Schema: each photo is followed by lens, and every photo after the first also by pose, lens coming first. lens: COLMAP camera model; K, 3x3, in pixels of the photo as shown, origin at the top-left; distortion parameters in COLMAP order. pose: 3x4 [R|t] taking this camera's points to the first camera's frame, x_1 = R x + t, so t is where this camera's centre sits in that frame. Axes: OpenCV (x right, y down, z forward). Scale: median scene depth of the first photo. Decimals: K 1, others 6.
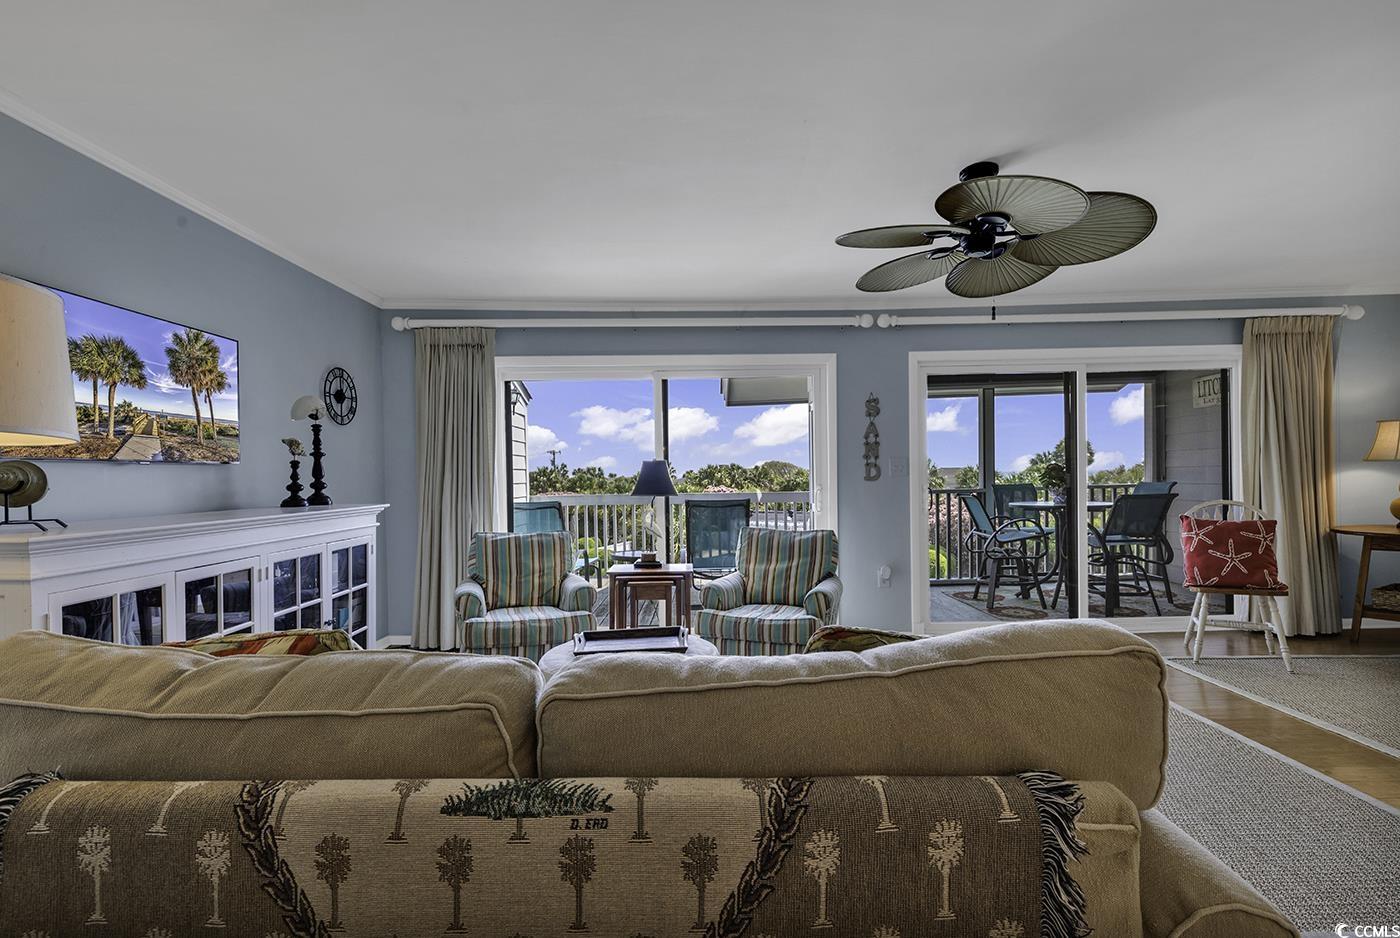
lens RADIAL K [[626.0, 0, 709.9], [0, 626.0, 490.9], [0, 0, 1]] dist [0.004011, -0.001871]
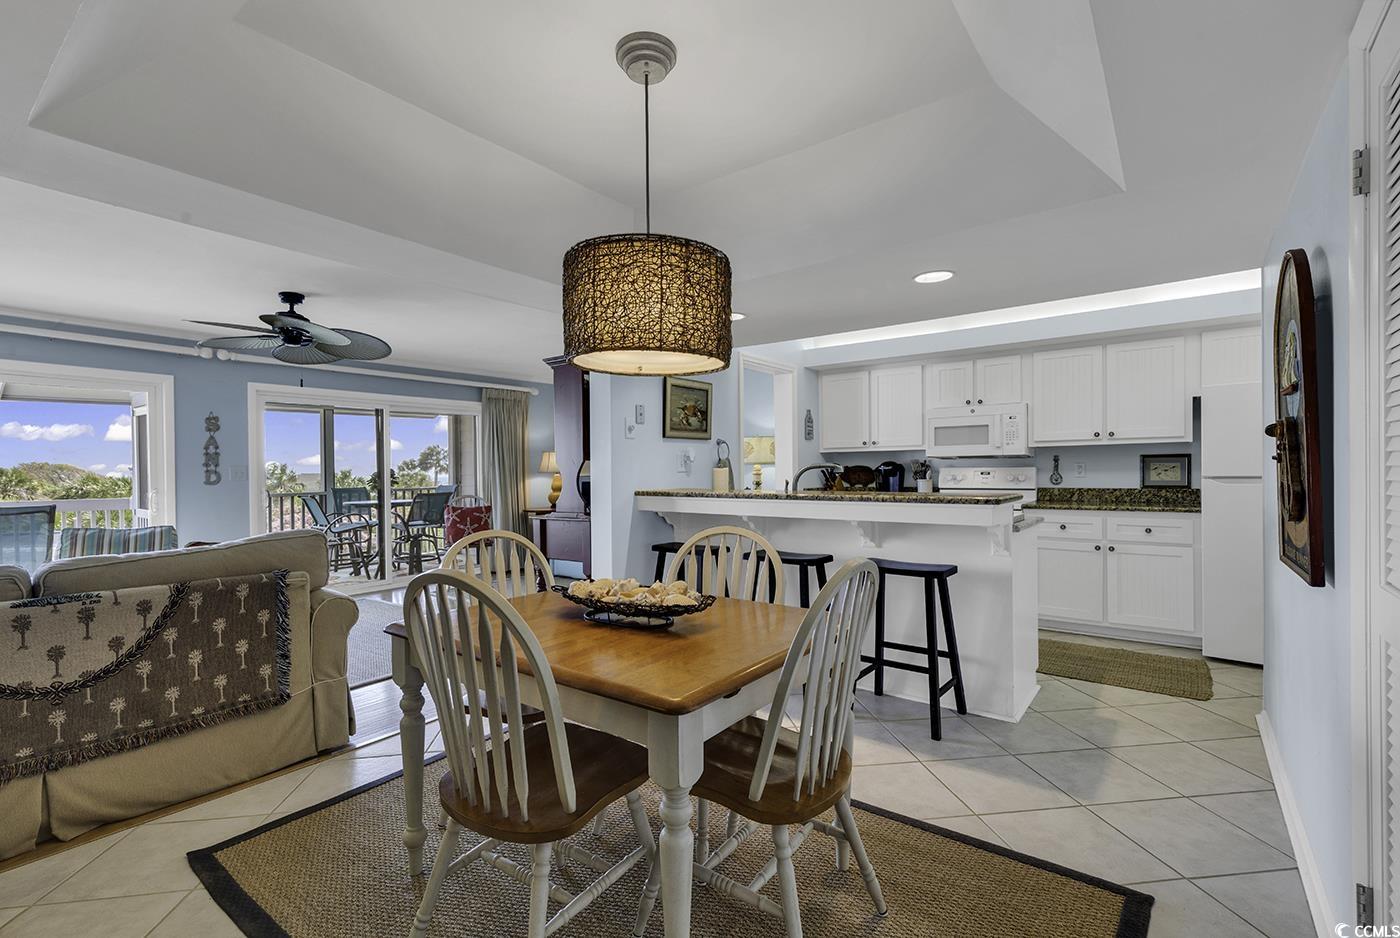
lens RADIAL K [[626.0, 0, 700.7], [0, 626.0, 475.2], [0, 0, 1]] dist [0.004011, -0.001871]
pose [[0.607642, 0.006830, 0.794182, -0.128503], [0.021175, 0.999468, -0.024796, 0.015217], [-0.793929, 0.031884, 0.607174, -0.481483]]
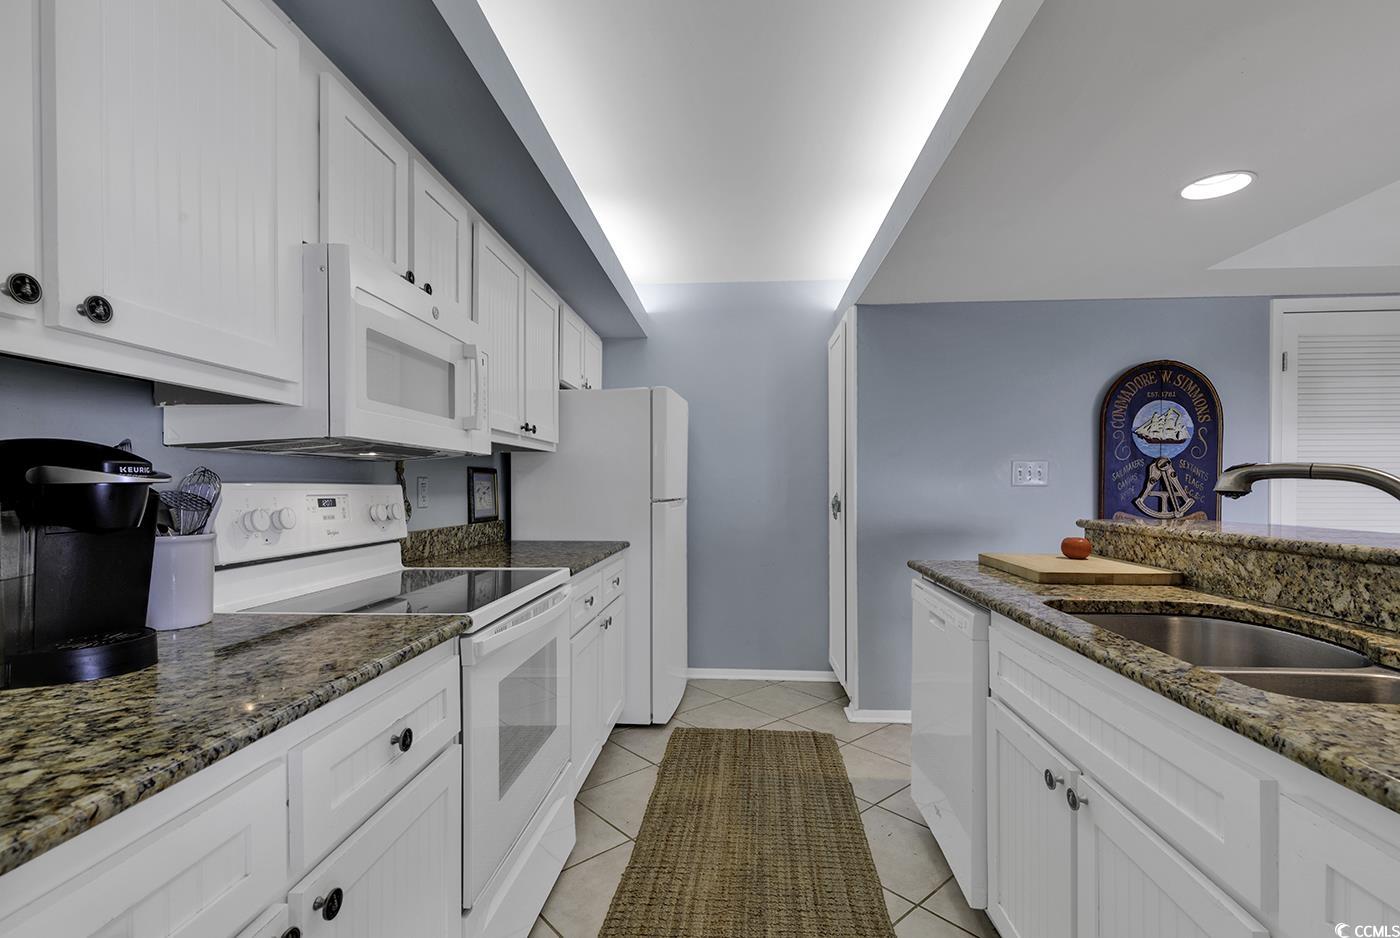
lens RADIAL K [[626.0, 0, 701.1], [0, 626.0, 476.7], [0, 0, 1]] dist [0.004011, -0.001871]
pose [[-0.997701, 0.022153, 0.064041, 0.849804], [0.022825, 0.999692, 0.009782, -0.019182], [-0.063804, 0.011221, -0.997899, 0.156494]]
